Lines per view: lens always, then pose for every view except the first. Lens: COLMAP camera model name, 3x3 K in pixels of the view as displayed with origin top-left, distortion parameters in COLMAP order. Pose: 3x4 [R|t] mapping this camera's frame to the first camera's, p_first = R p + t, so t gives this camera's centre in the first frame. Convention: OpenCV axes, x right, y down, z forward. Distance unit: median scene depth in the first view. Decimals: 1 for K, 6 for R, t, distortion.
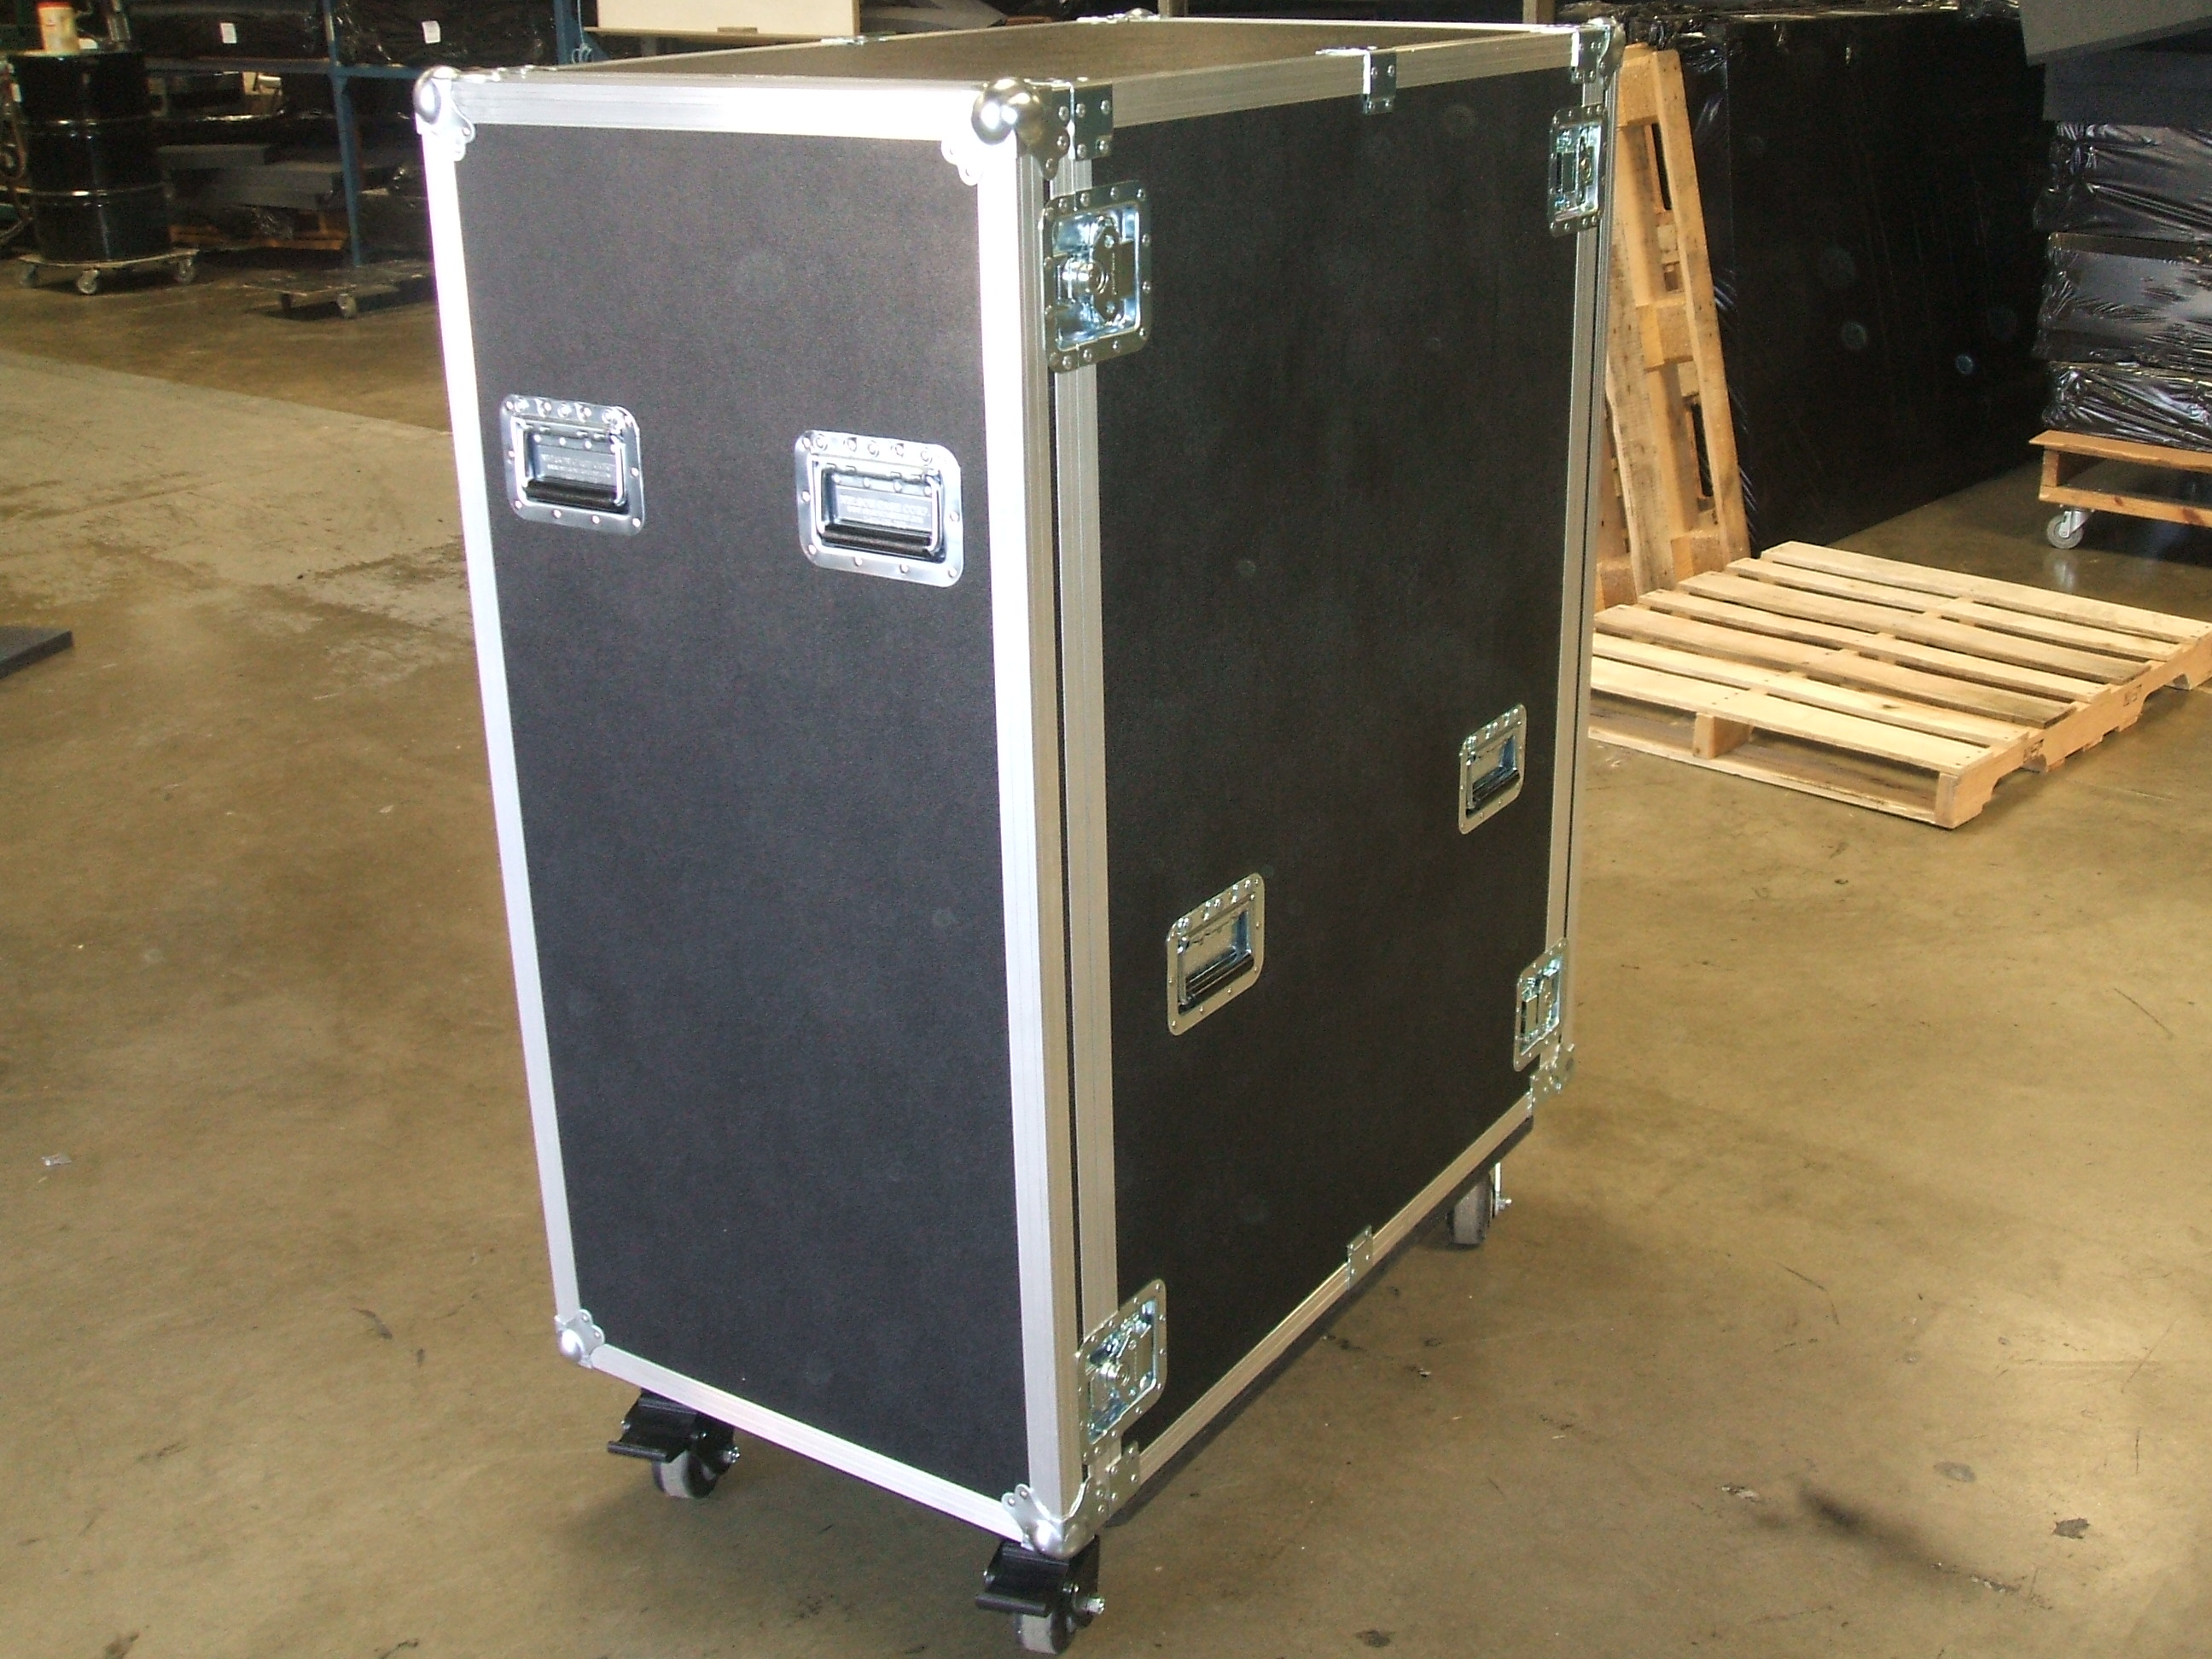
lens RADIAL K [[2455.8, 0, 1196.7], [0, 2455.8, 824.7], [0, 0, 1]] dist [-0.115757, 0.075527]
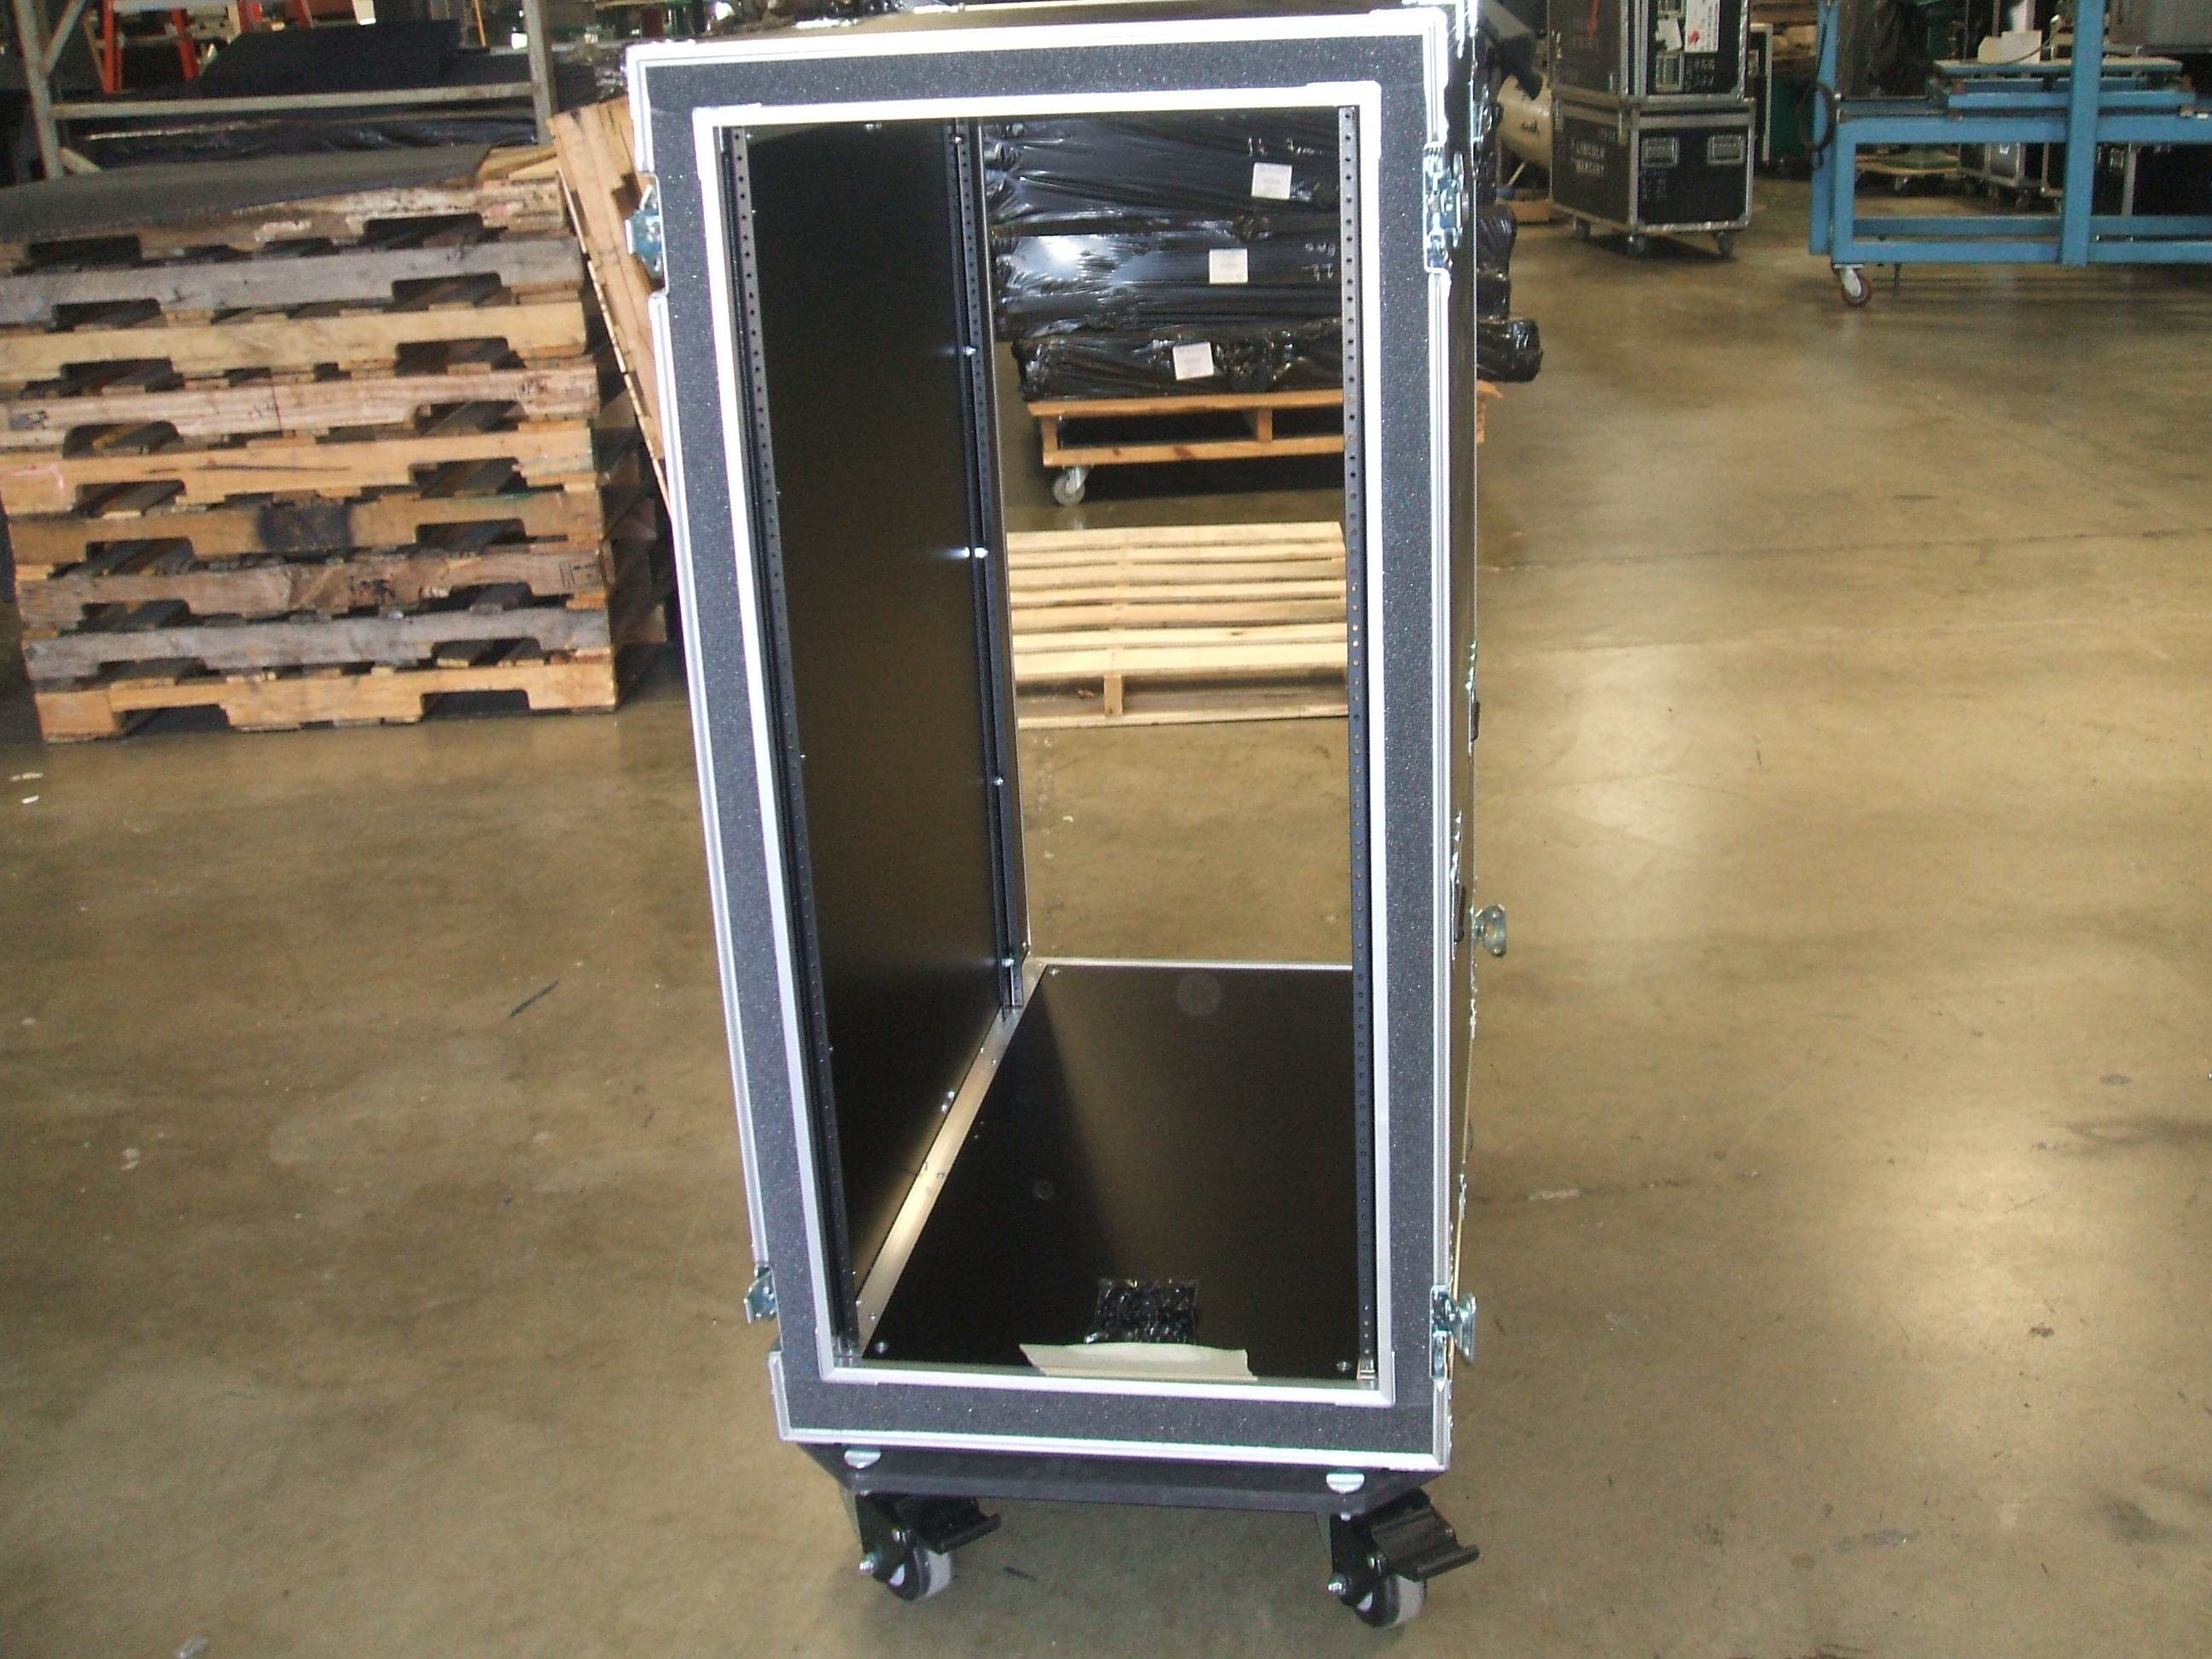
lens RADIAL K [[2455.8, 0, 1196.7], [0, 2455.8, 824.7], [0, 0, 1]] dist [-0.115757, 0.075527]
pose [[0.734389, -0.250568, 0.630784, -0.412572], [0.271394, 0.960239, 0.065467, -0.039059], [-0.622107, 0.123113, 0.773192, 0.147127]]
